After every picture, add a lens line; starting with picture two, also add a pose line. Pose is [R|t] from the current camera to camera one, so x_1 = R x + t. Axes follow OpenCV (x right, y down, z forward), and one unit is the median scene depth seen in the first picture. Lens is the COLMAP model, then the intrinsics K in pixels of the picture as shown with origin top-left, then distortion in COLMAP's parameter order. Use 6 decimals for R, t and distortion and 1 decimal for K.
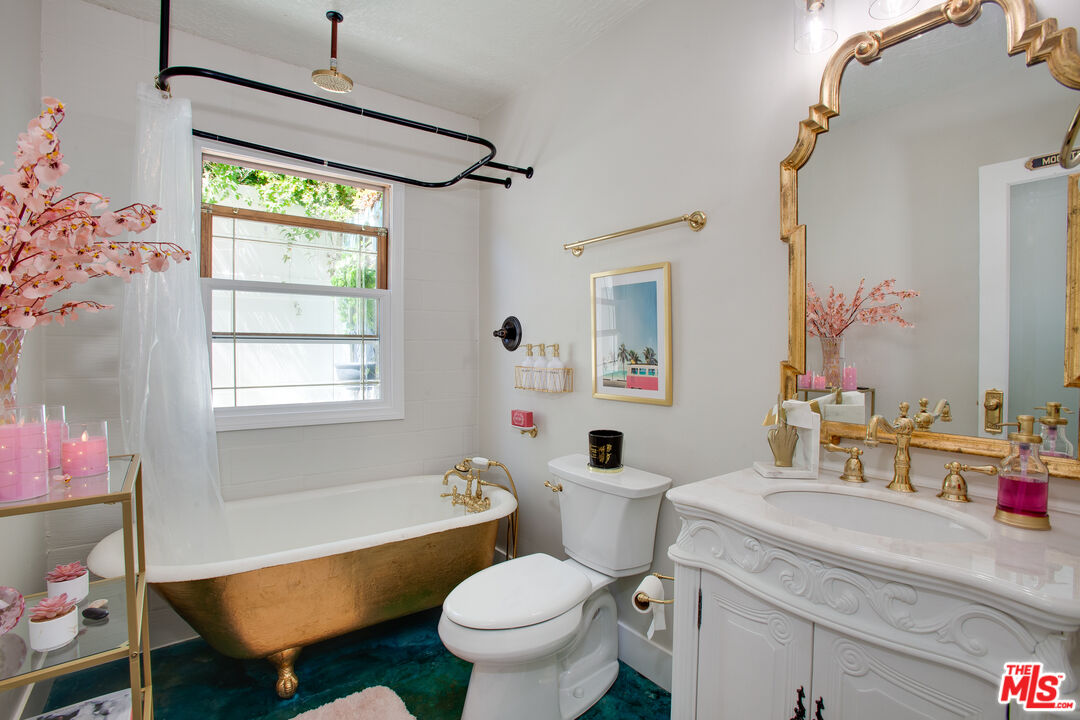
lens RADIAL K [[549.6, 0, 536.4], [0, 549.6, 363.7], [0, 0, 1]] dist [-0.004321, 0.000846]
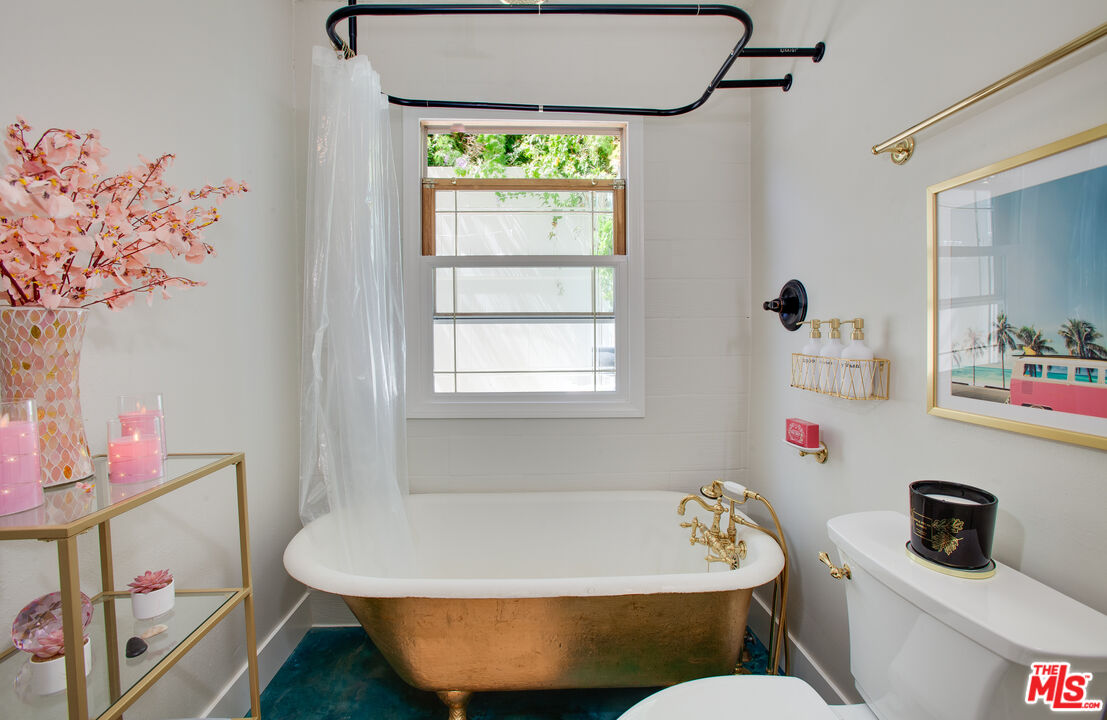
lens RADIAL K [[511.3, 0, 547.5], [0, 511.3, 352.8], [0, 0, 1]] dist [-0.030045, 0.013165]
pose [[0.826740, 0.017578, -0.562309, 0.065117], [-0.007056, 0.999757, 0.020879, -0.007217], [0.562539, -0.013294, 0.826664, 0.343943]]
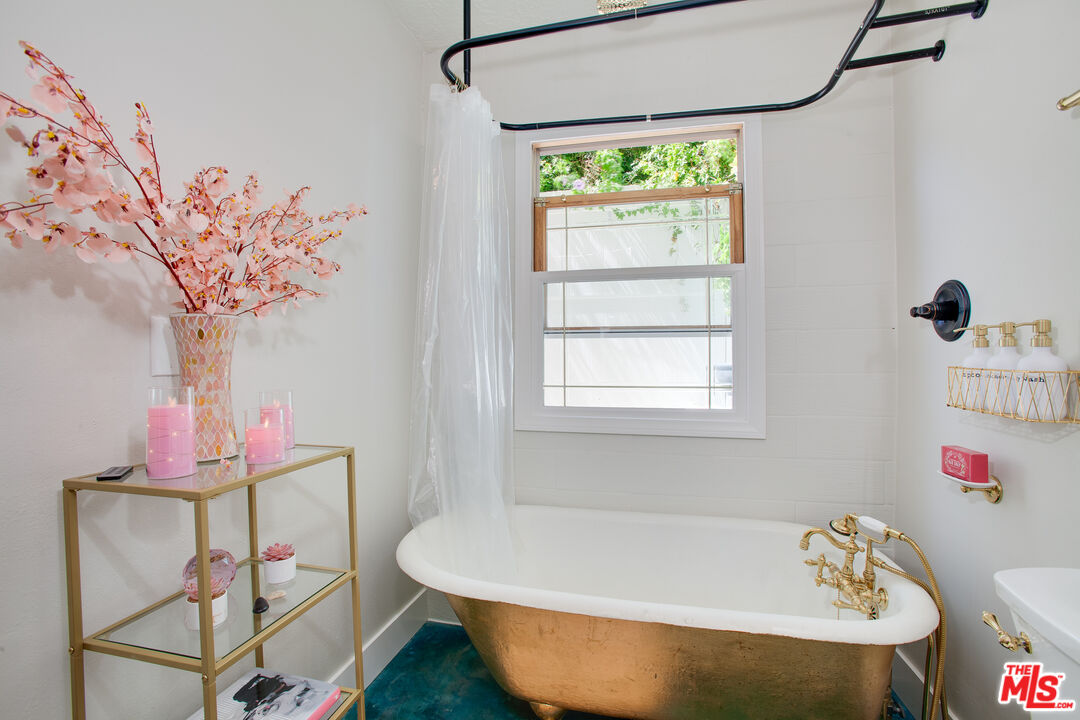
lens RADIAL K [[501.3, 0, 536.7], [0, 501.3, 359.9], [0, 0, 1]] dist [-0.049014, 0.017294]
pose [[0.633330, -0.000561, -0.773882, 0.082154], [-0.015658, 0.999786, -0.013539, 0.011389], [0.773723, 0.020692, 0.633186, 0.389581]]
